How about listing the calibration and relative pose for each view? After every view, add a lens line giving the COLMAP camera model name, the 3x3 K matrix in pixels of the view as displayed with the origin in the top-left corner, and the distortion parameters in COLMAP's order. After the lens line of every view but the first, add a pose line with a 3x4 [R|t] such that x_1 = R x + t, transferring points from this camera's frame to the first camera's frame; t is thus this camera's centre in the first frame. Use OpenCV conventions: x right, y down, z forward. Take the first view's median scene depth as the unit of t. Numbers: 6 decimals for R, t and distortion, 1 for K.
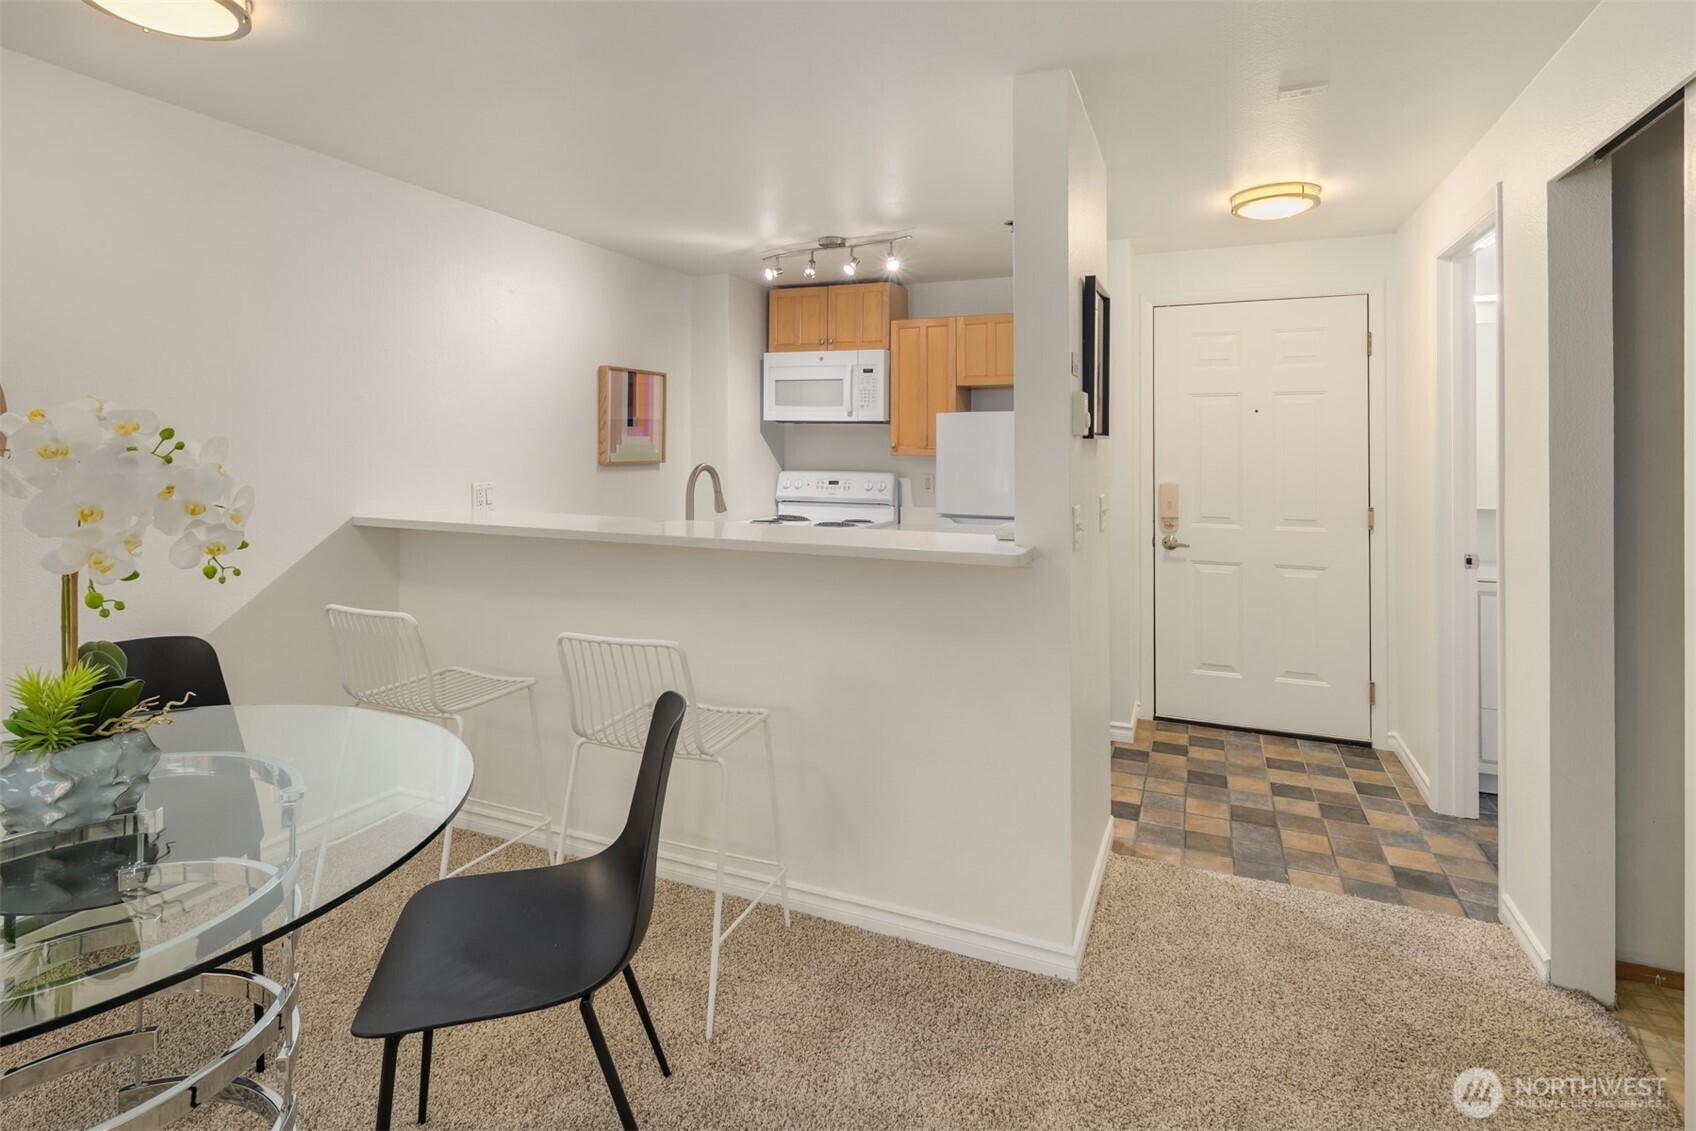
lens RADIAL K [[837.6, 0, 842.5], [0, 837.6, 443.5], [0, 0, 1]] dist [-0.002889, -0.000054]
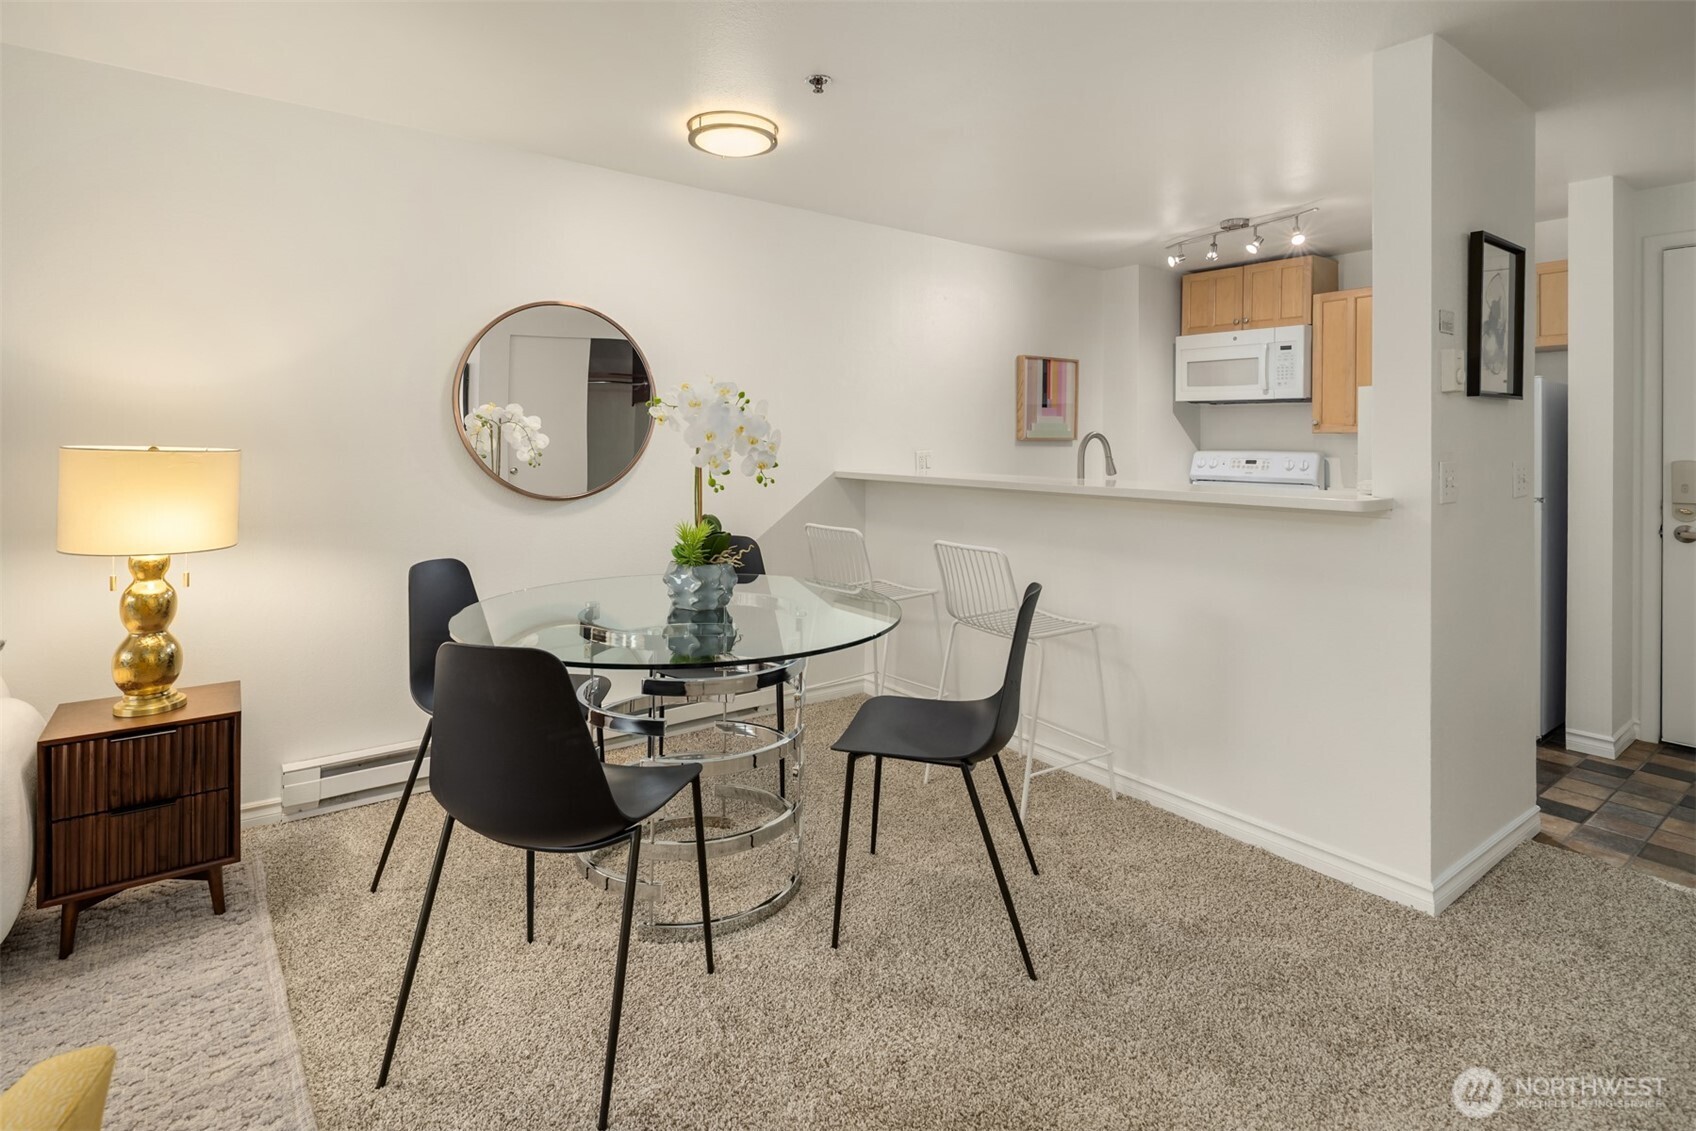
lens RADIAL K [[836.8, 0, 845.4], [0, 836.8, 442.5], [0, 0, 1]] dist [0.000583, 0.000142]
pose [[0.867937, -0.000405, -0.496675, 0.085206], [0.001002, 0.999999, 0.000936, 0.028514], [0.496674, -0.001310, 0.867936, -0.139220]]
